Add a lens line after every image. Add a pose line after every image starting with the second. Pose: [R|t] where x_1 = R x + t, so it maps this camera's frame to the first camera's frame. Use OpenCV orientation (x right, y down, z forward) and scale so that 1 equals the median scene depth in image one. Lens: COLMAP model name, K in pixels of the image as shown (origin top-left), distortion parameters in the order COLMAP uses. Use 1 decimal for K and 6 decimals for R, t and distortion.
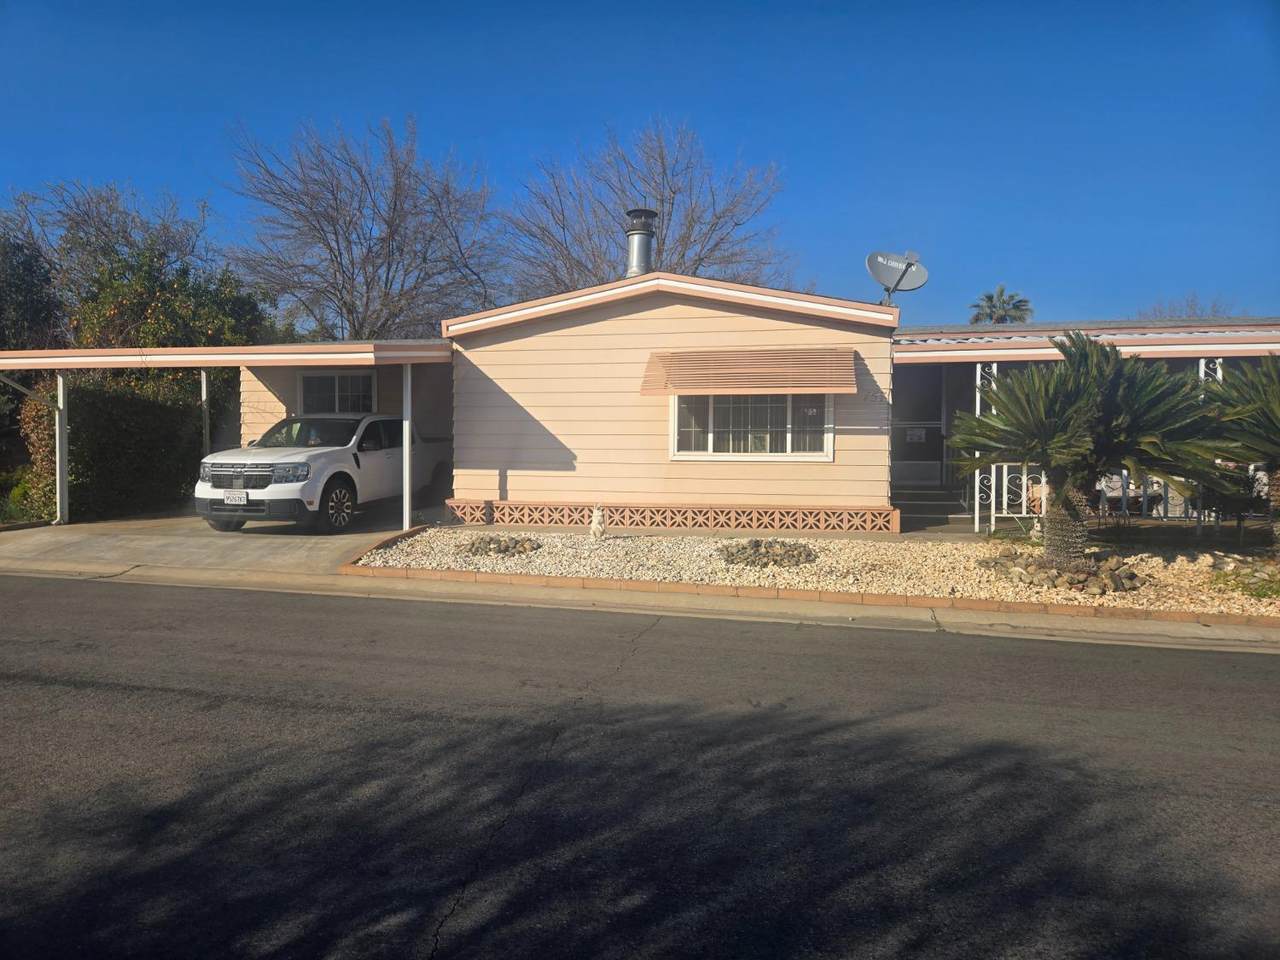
lens RADIAL K [[888.2, 0, 634.5], [0, 888.2, 504.9], [0, 0, 1]] dist [0.077921, -0.060996]
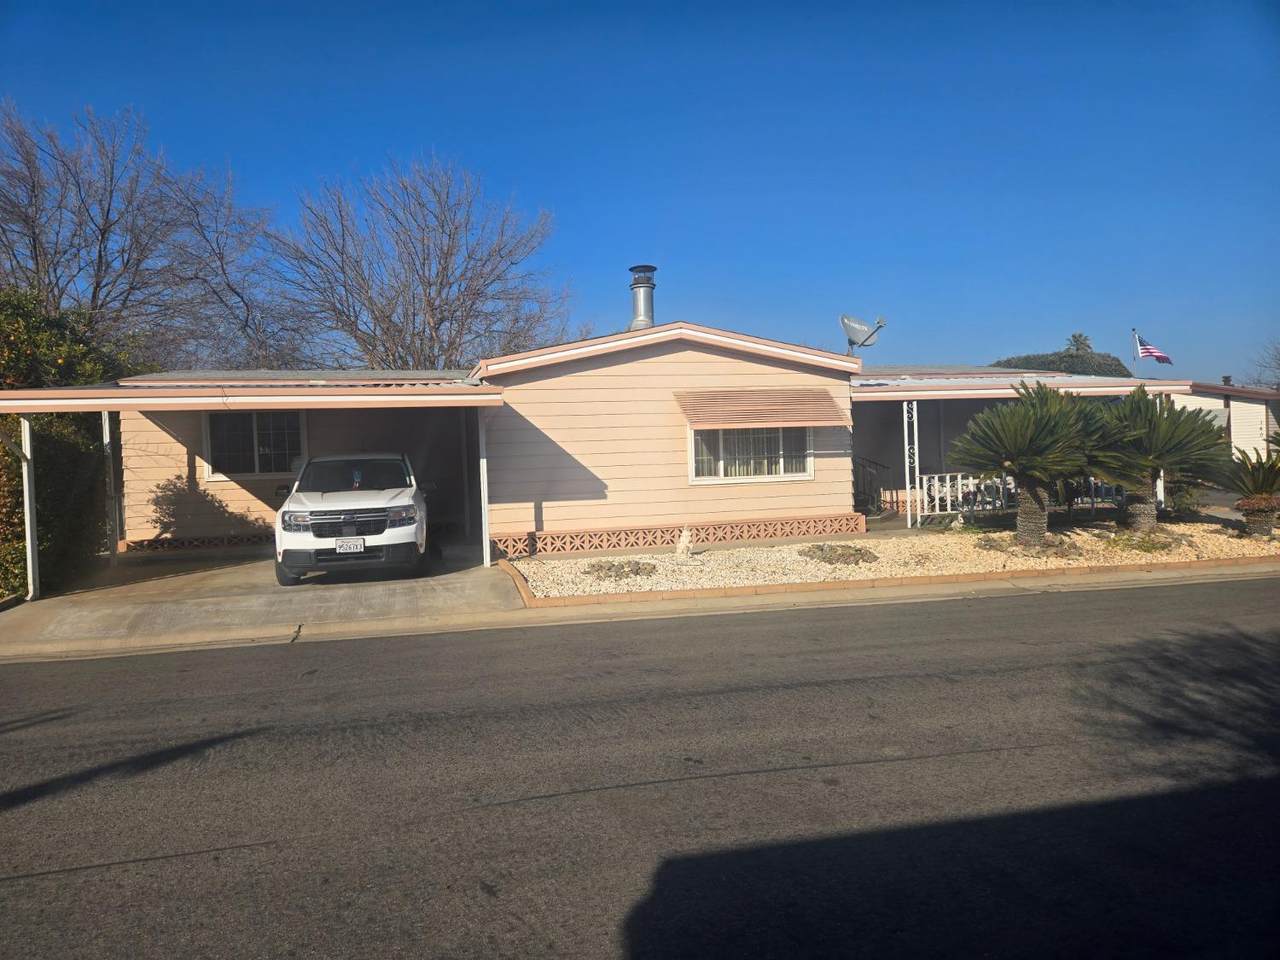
lens RADIAL K [[888.2, 0, 634.5], [0, 888.2, 504.9], [0, 0, 1]] dist [0.077921, -0.060996]
pose [[0.880813, -0.058121, 0.469883, -0.579715], [0.070851, 0.997442, -0.009437, -0.019453], [-0.468133, 0.041604, 0.882678, 0.022229]]
